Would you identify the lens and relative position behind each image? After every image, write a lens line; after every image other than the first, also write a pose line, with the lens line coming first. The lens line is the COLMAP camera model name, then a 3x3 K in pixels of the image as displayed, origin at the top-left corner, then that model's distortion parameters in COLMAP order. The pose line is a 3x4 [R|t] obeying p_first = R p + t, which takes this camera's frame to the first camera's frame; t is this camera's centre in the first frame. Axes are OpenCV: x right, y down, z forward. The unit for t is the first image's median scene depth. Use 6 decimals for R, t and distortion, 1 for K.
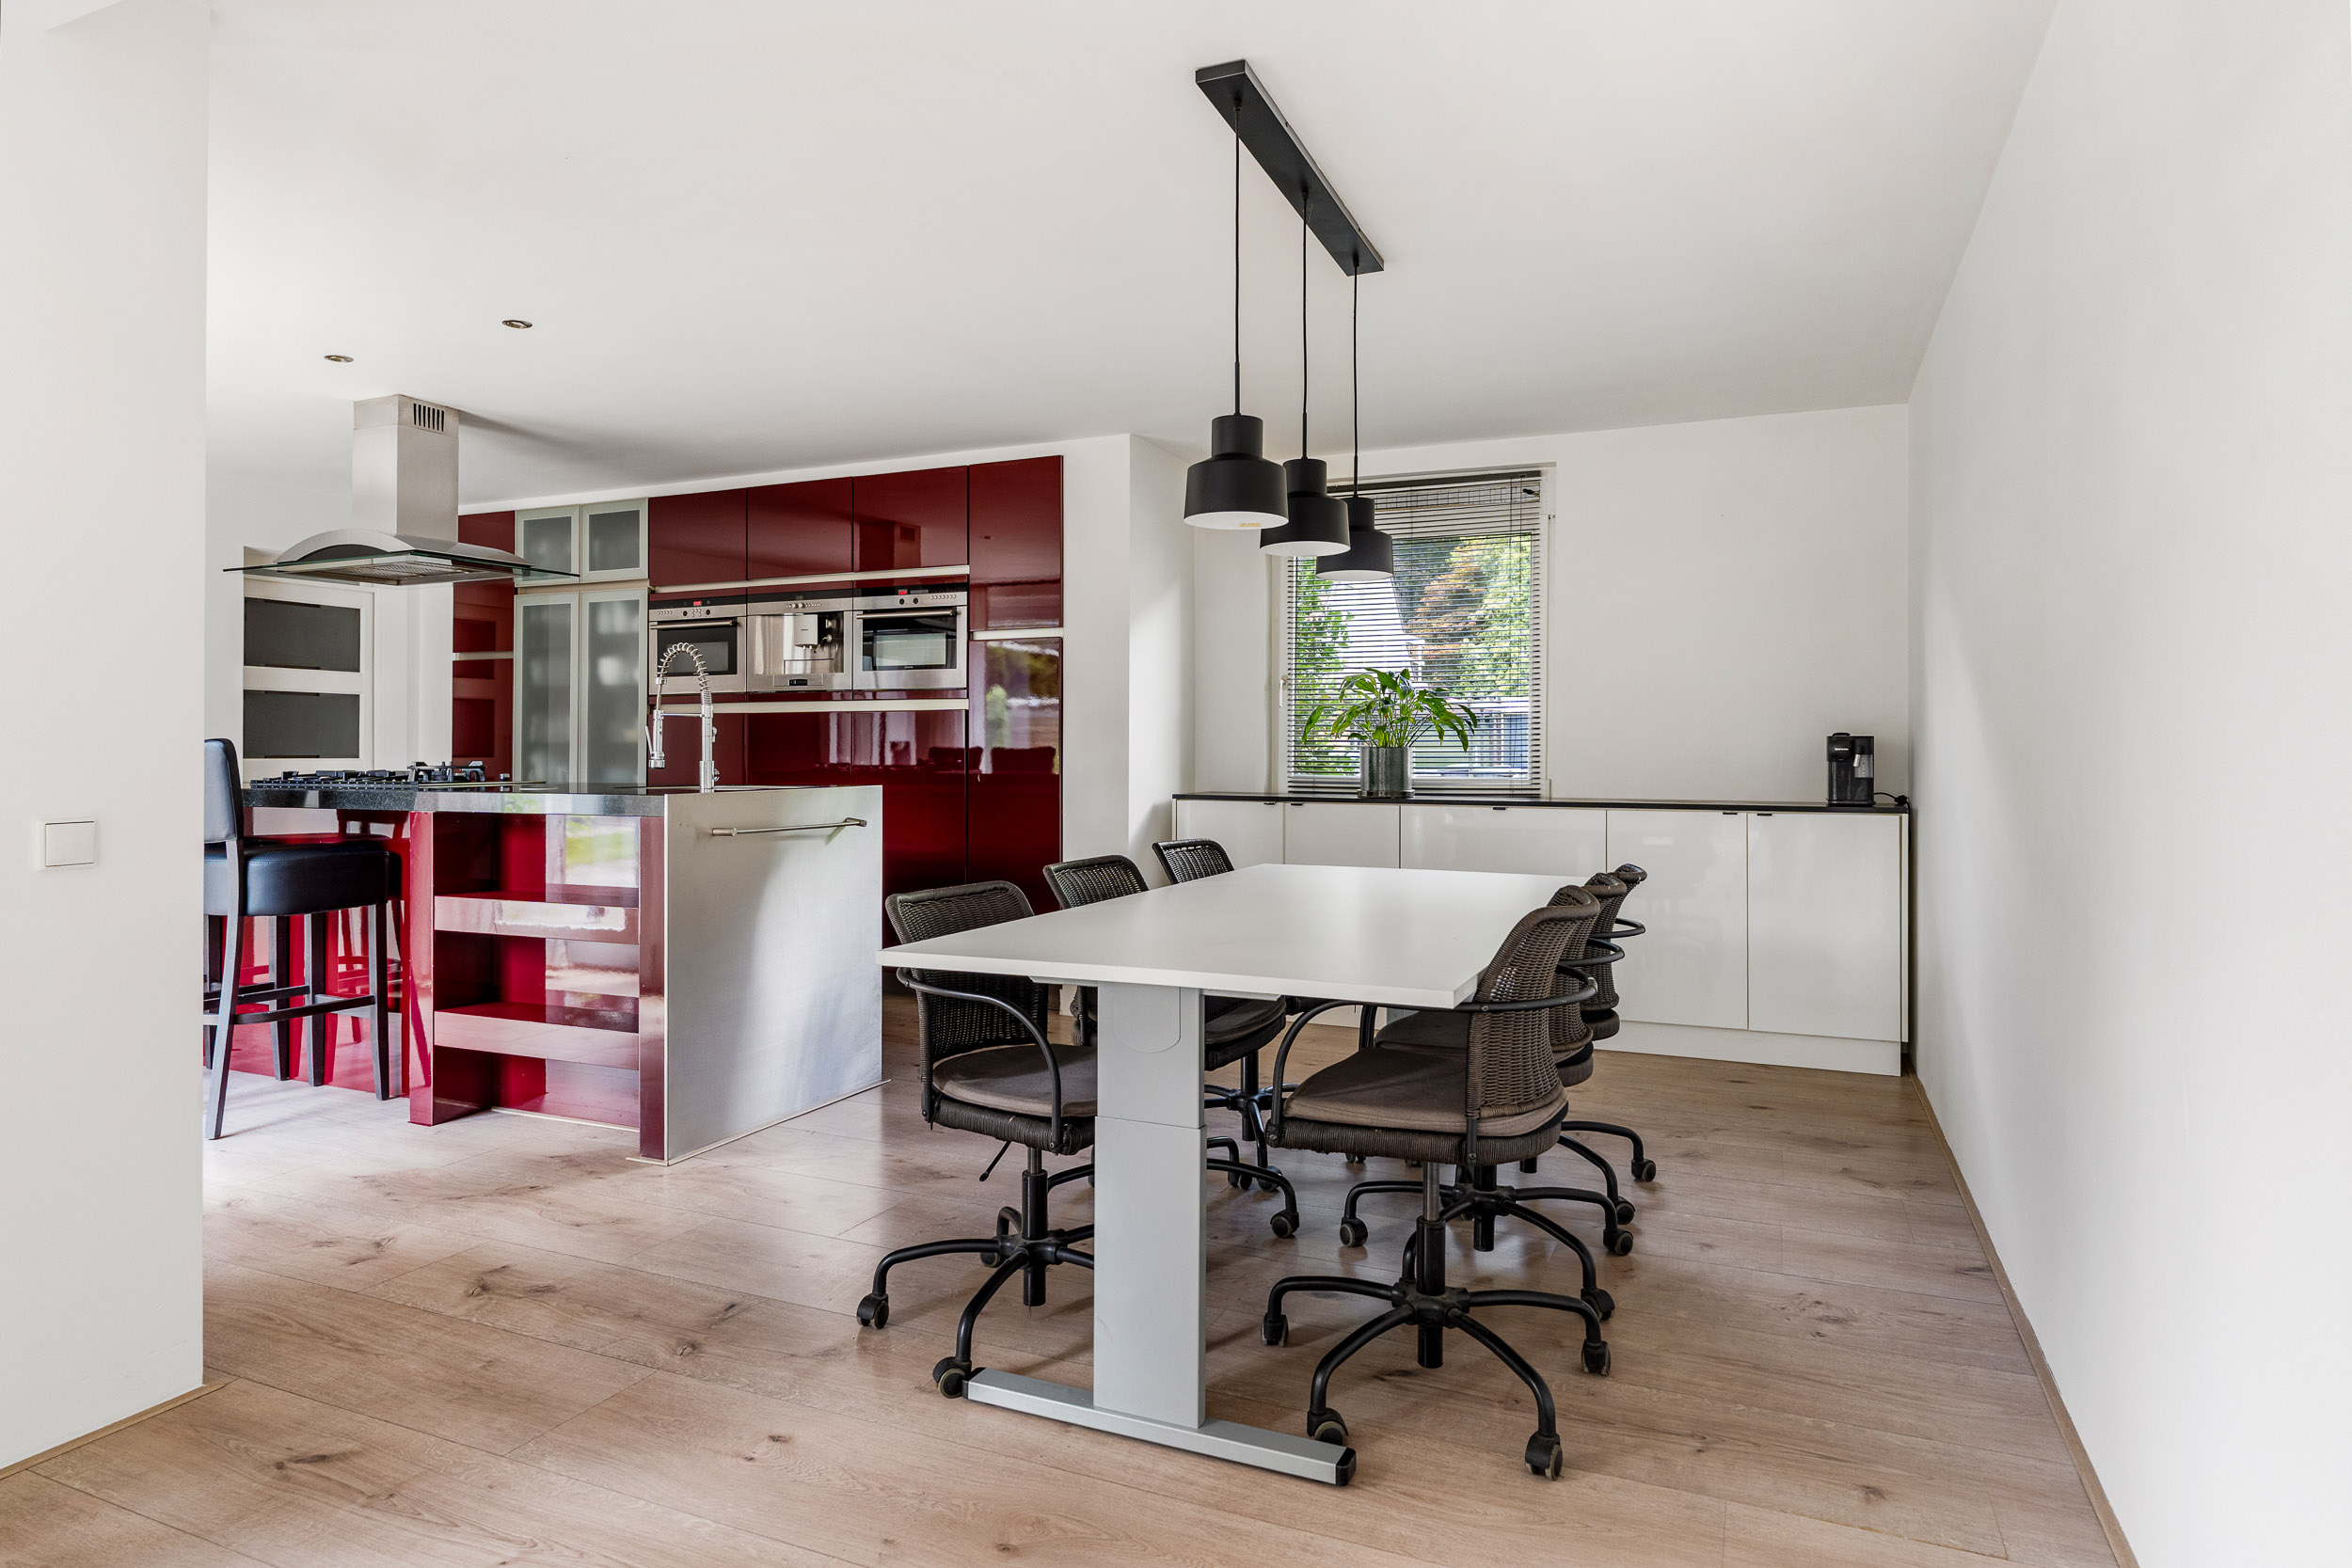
lens RADIAL K [[1339.4, 0, 1177.4], [0, 1339.4, 735.9], [0, 0, 1]] dist [-0.004349, 0.004084]
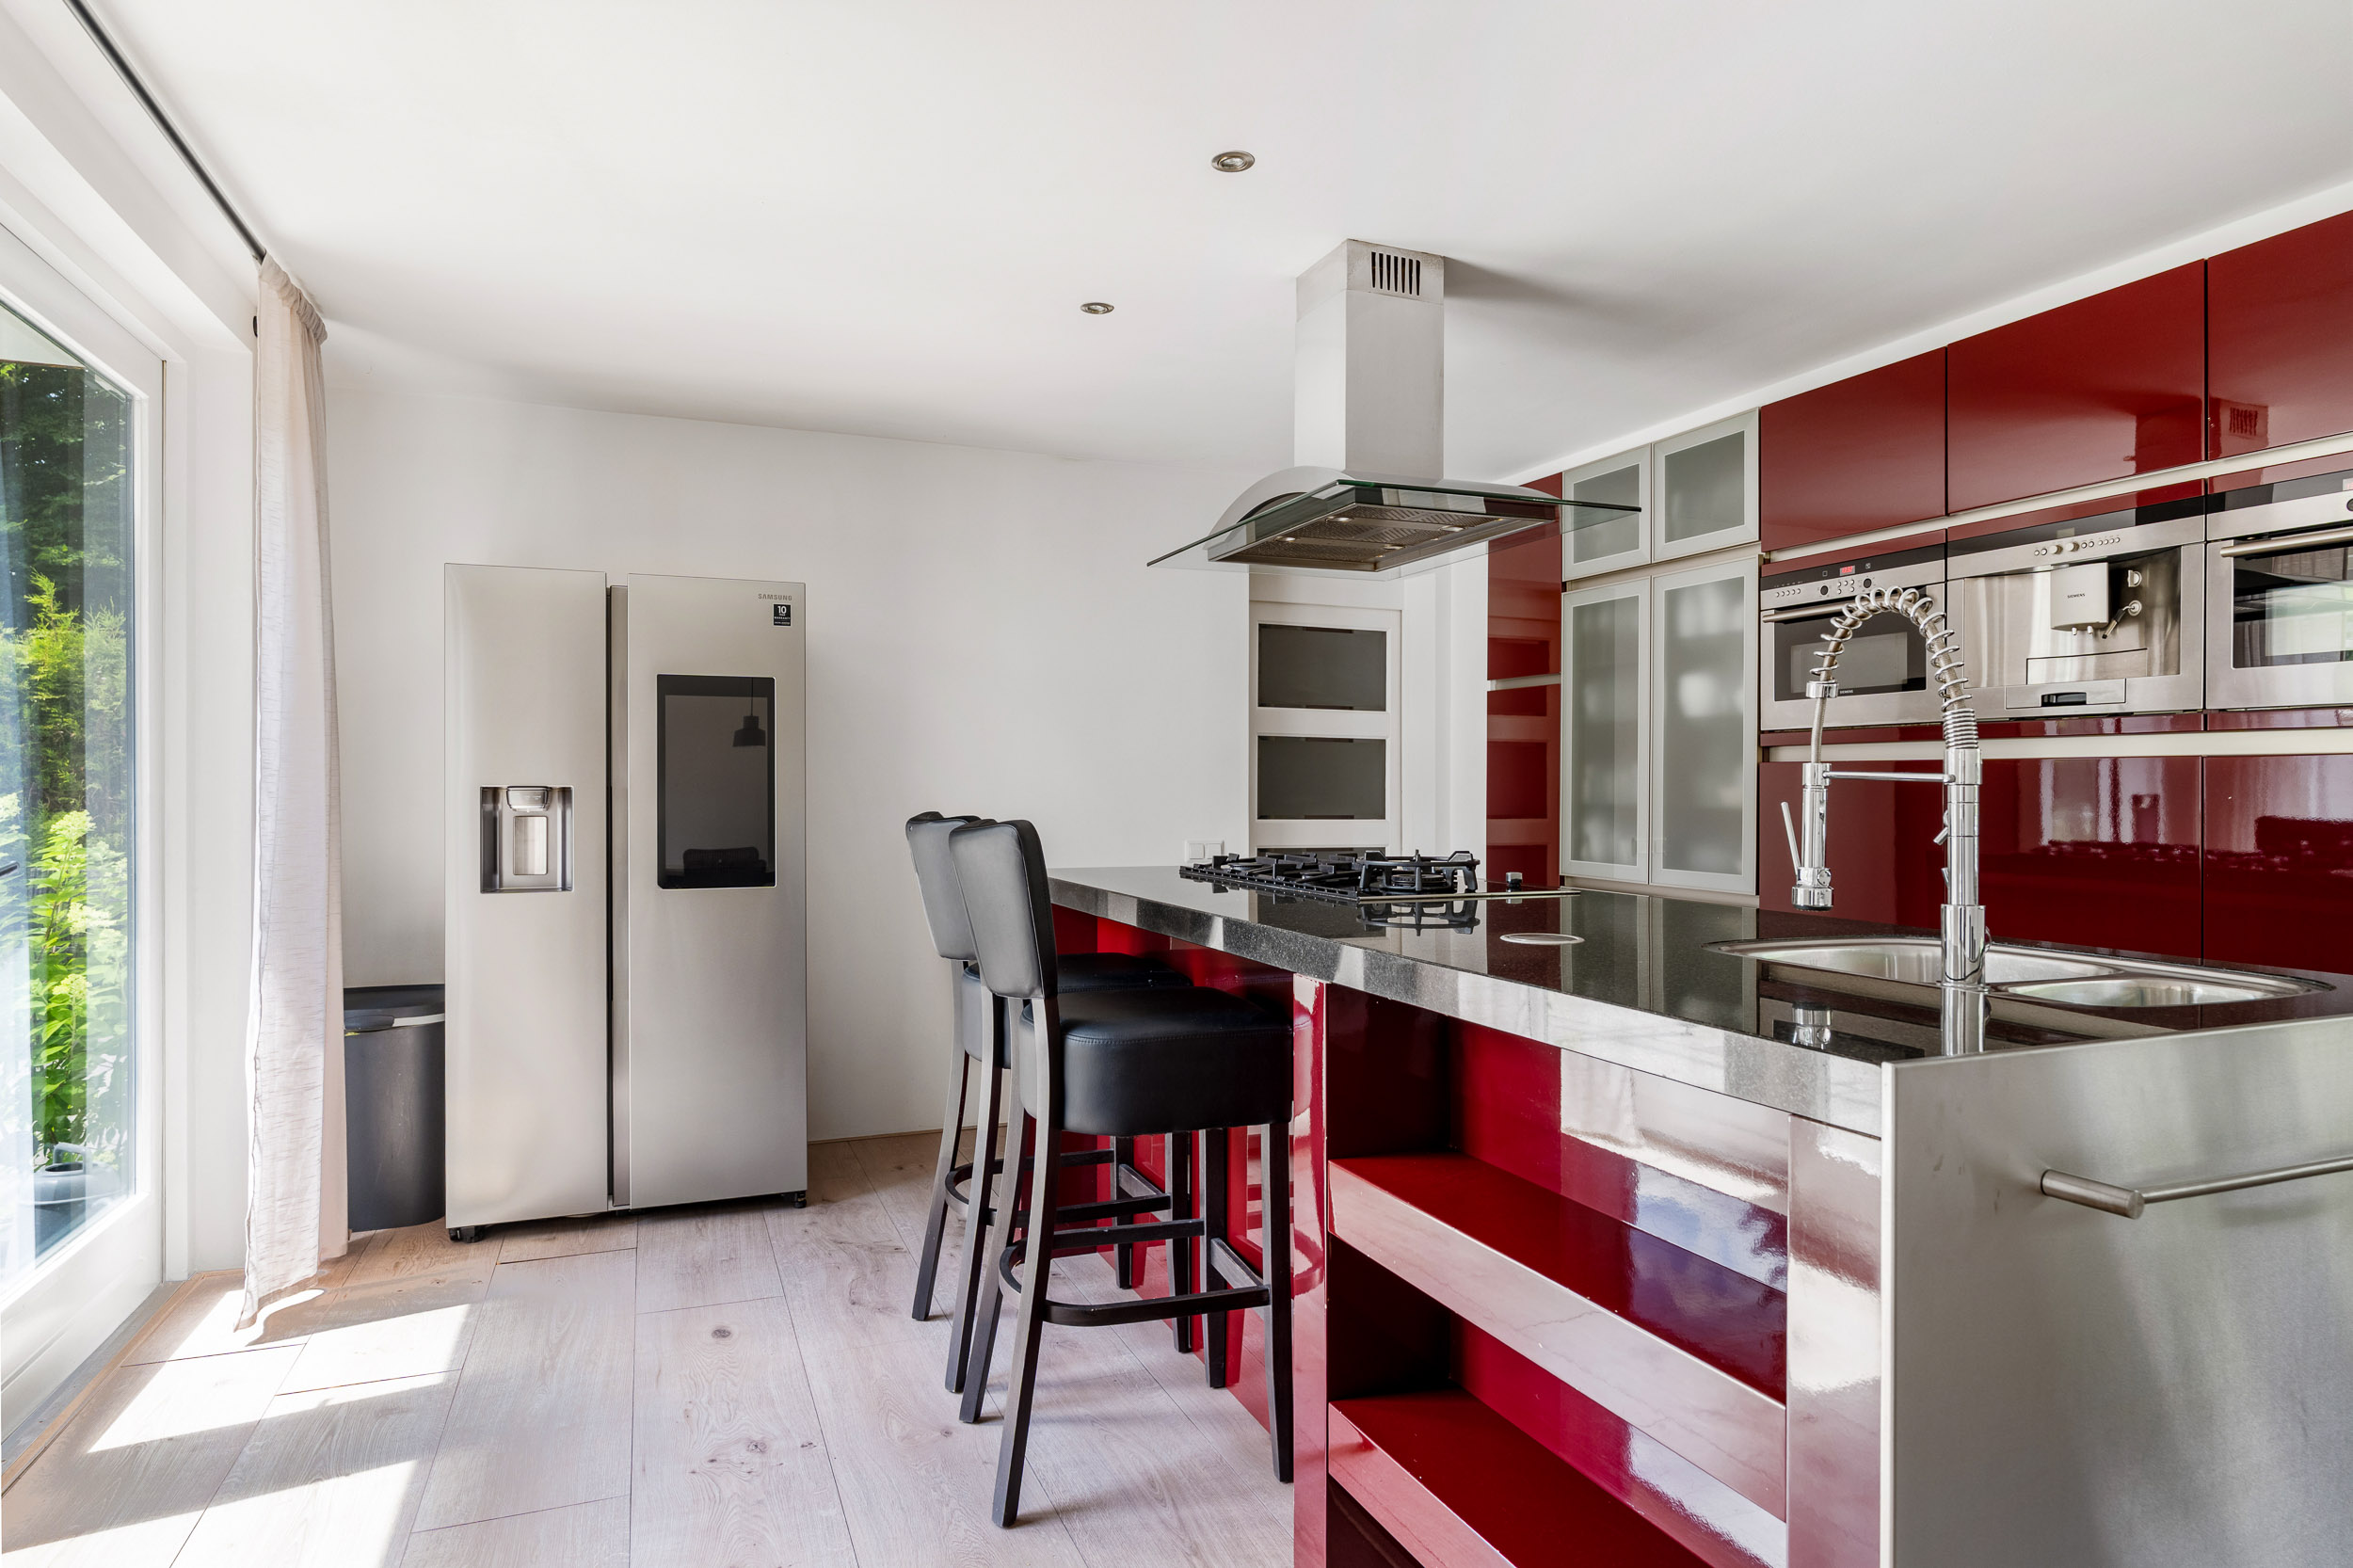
lens RADIAL K [[1340.1, 0, 1170.4], [0, 1340.1, 778.8], [0, 0, 1]] dist [-0.004349, 0.004084]
pose [[0.712052, 0.001698, -0.702124, -0.157599], [0.000233, 0.999996, 0.002655, -0.010638], [0.702126, -0.002054, 0.712049, 0.376460]]
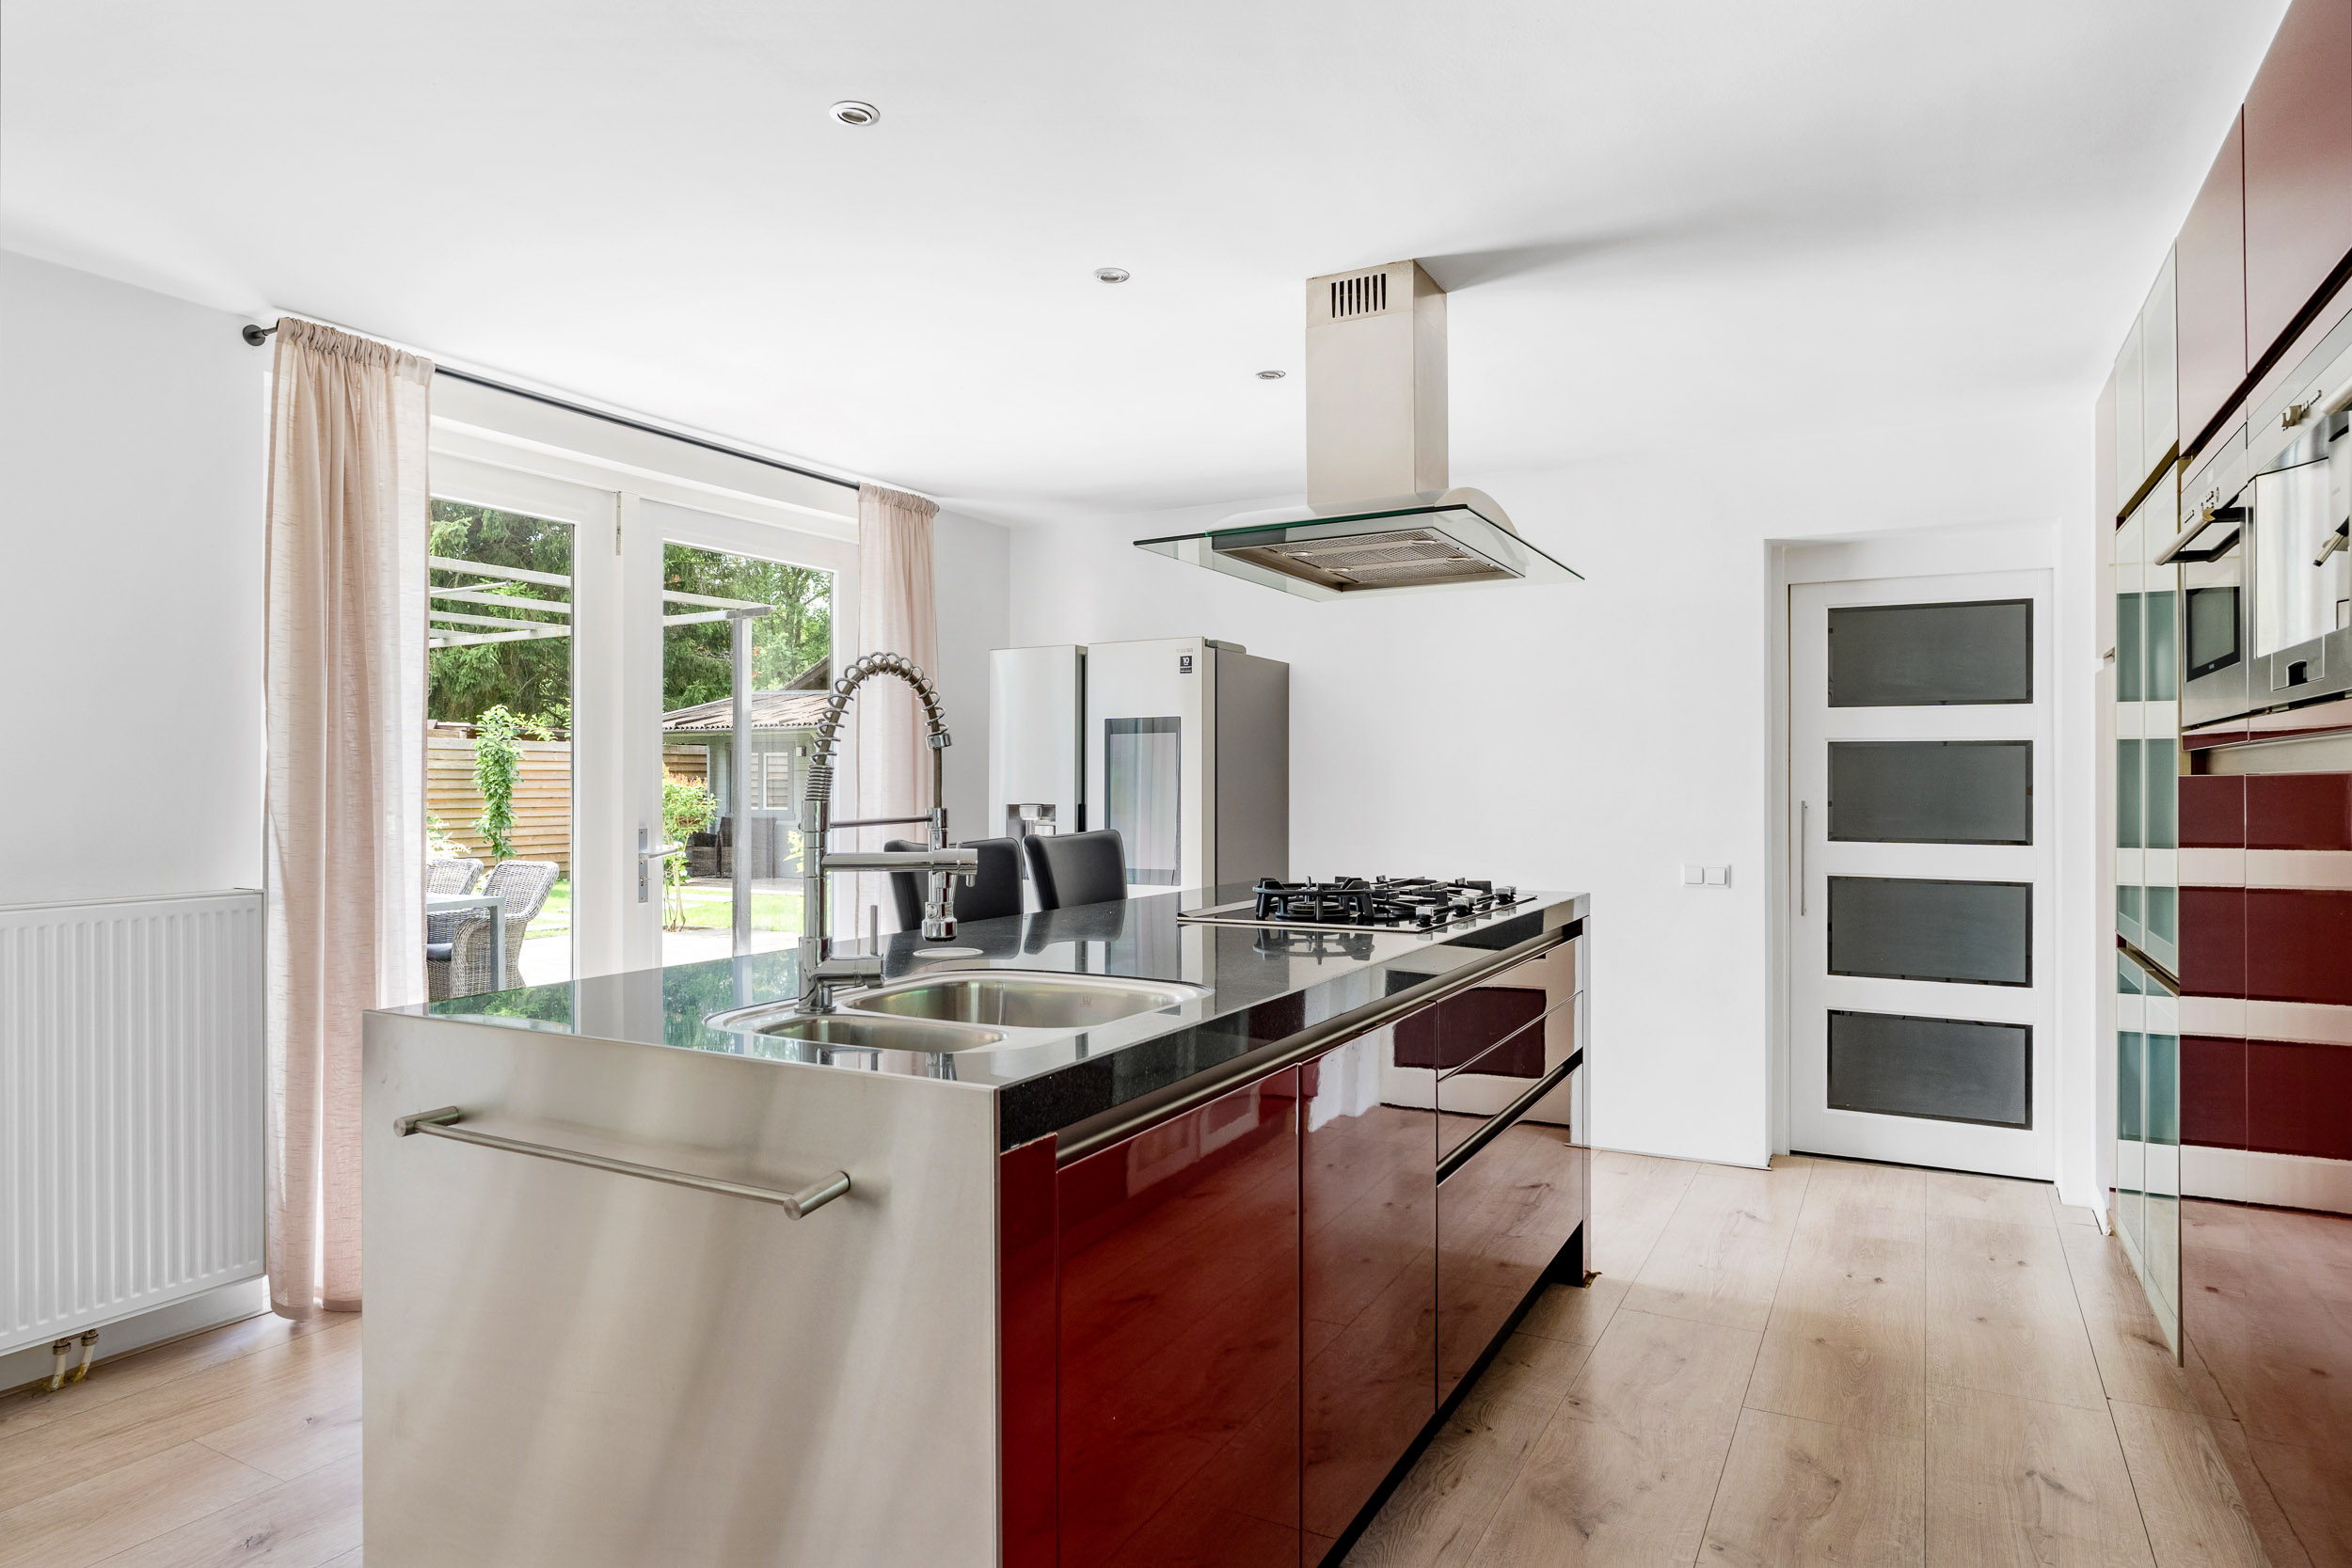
lens RADIAL K [[1370.6, 0, 1163.9], [0, 1370.6, 787.0], [0, 0, 1]] dist [-0.003373, -0.001383]
pose [[-0.087163, 0.006296, -0.996174, 0.038109], [0.012644, 0.999906, 0.005214, -0.019192], [0.996114, -0.012141, -0.087235, 0.720506]]
